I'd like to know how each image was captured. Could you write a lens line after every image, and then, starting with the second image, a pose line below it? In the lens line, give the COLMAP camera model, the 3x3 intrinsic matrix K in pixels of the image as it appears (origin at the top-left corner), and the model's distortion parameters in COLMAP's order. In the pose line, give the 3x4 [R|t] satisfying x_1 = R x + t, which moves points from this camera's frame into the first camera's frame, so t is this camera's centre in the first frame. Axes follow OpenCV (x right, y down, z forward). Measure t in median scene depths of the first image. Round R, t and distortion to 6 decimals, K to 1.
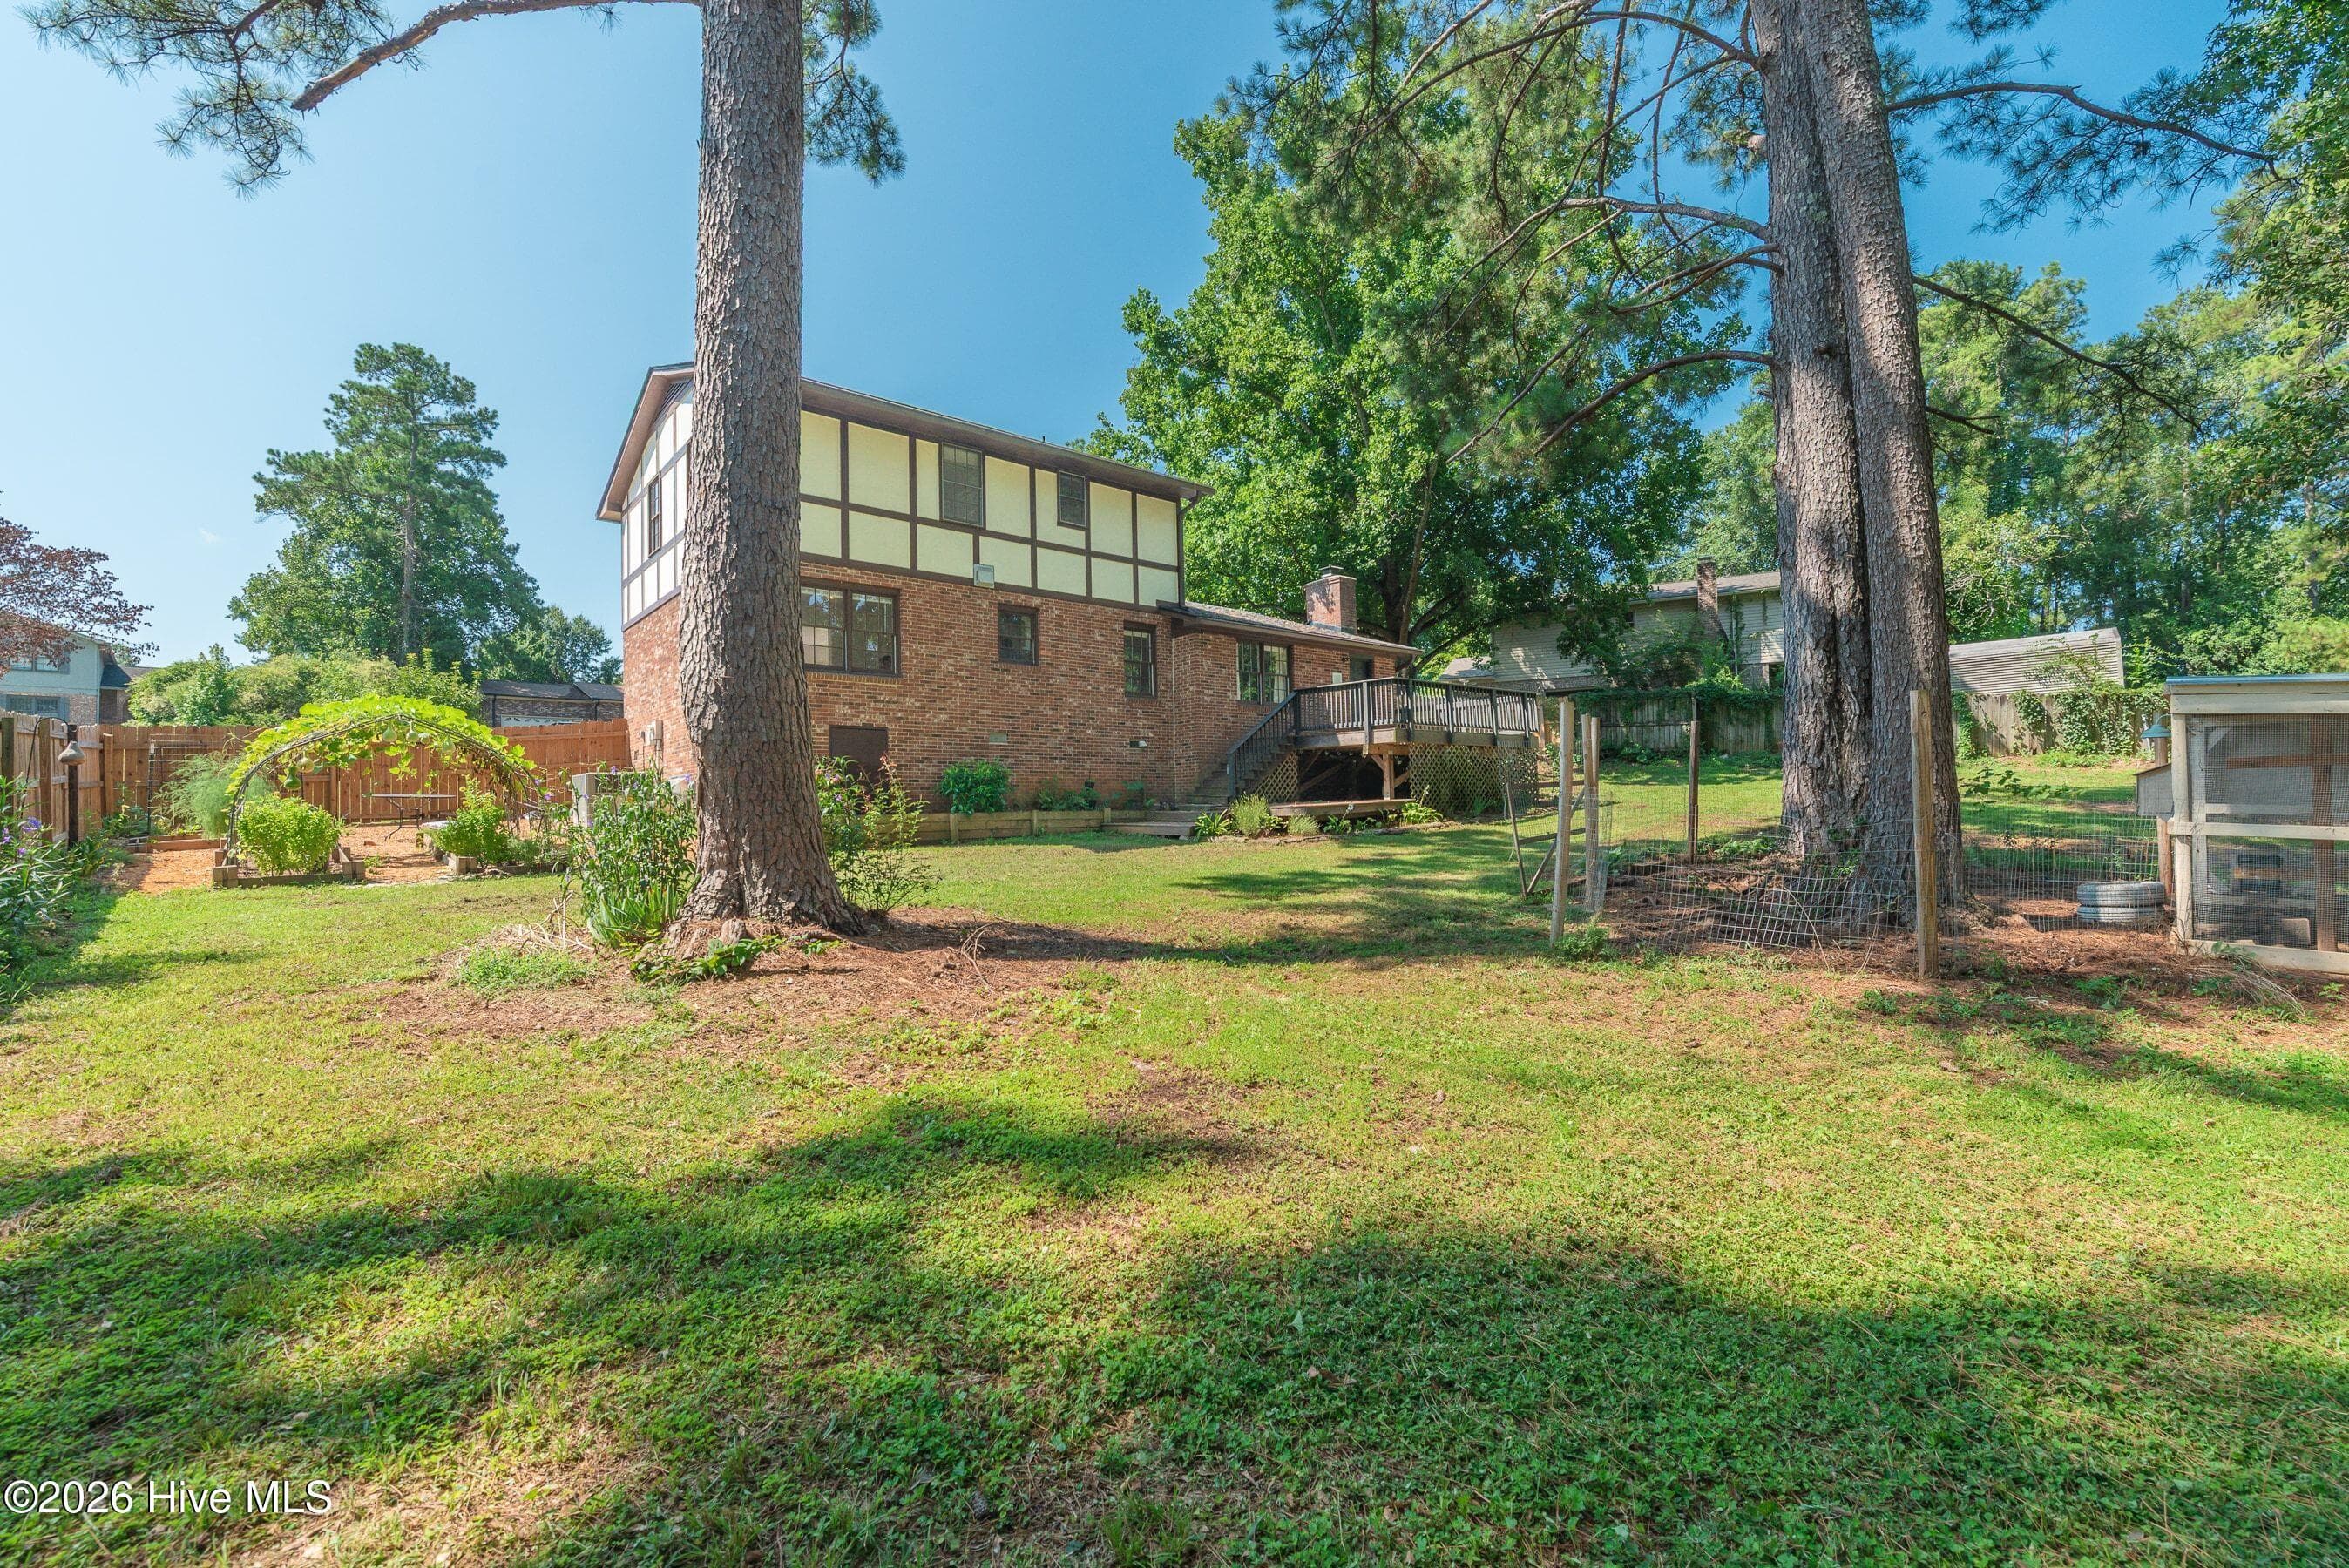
lens RADIAL K [[1011.9, 0, 1181.1], [0, 1011.9, 784.0], [0, 0, 1]] dist [0.003172, -0.000920]
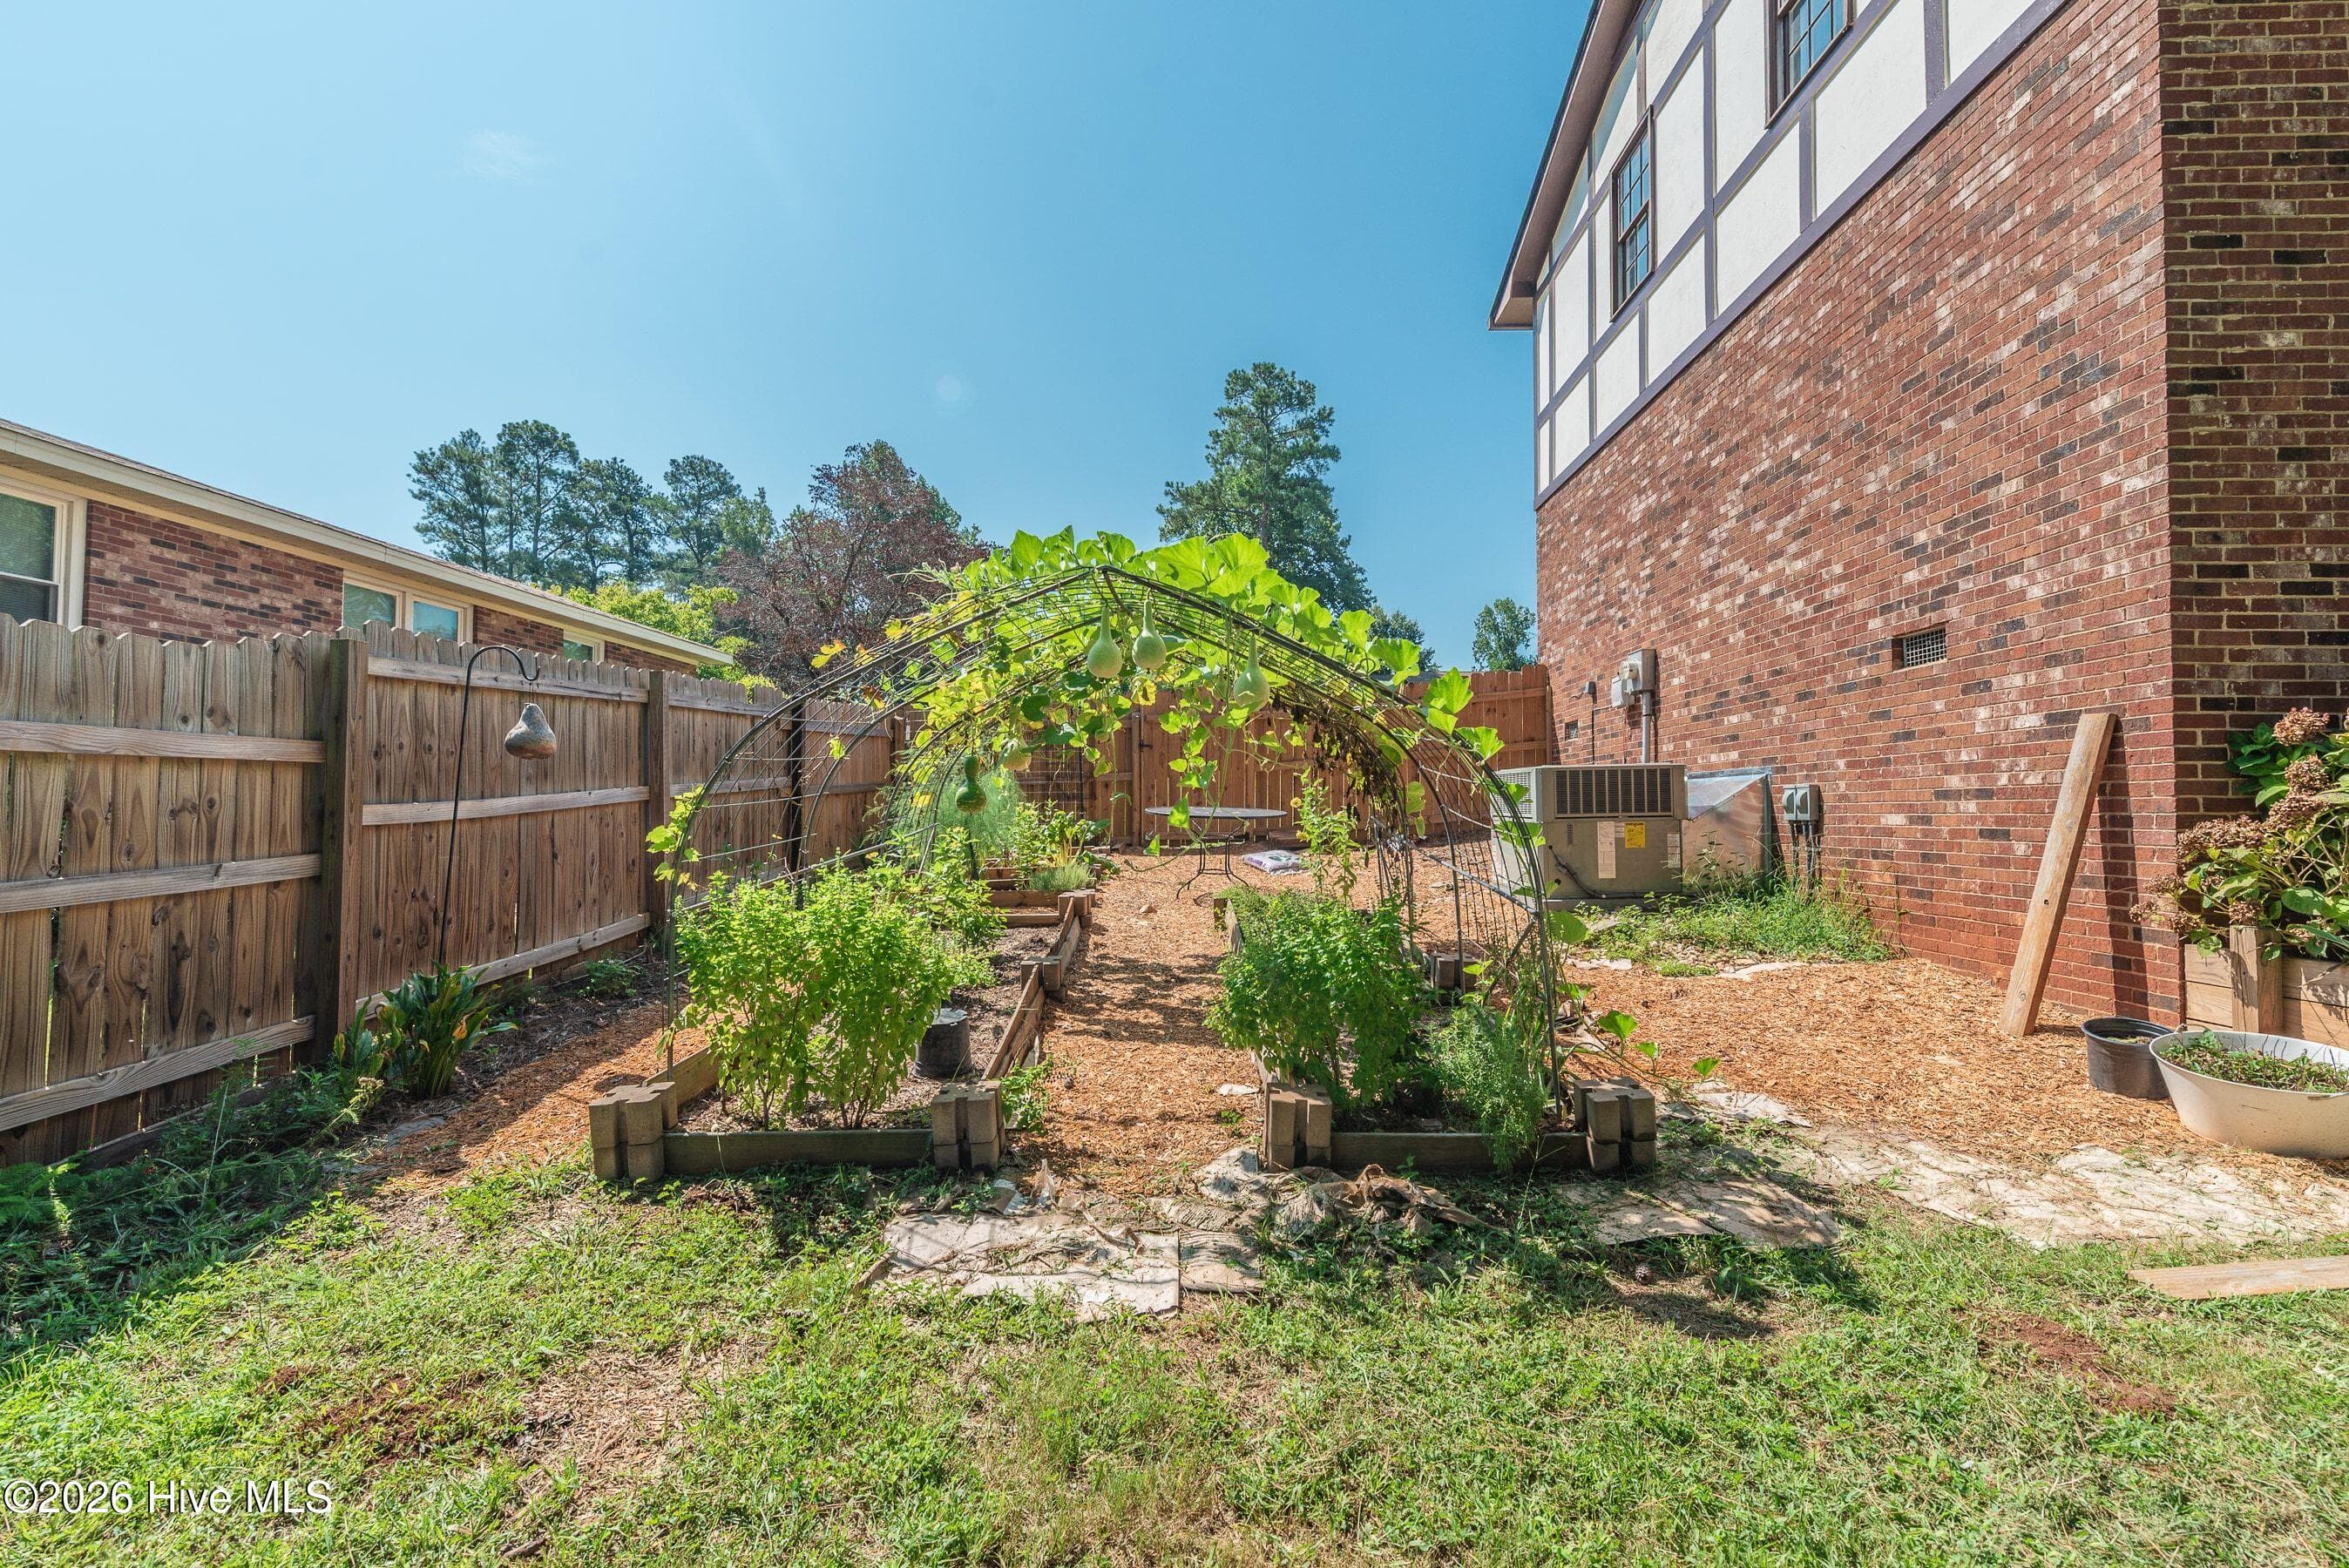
lens RADIAL K [[1011.9, 0, 1180.0], [0, 1011.9, 783.4], [0, 0, 1]] dist [0.003172, -0.000920]
pose [[0.738976, 0.010342, -0.673652, -0.104998], [-0.003900, 0.999931, 0.011074, -0.002120], [0.673721, -0.005556, 0.738965, 0.150760]]
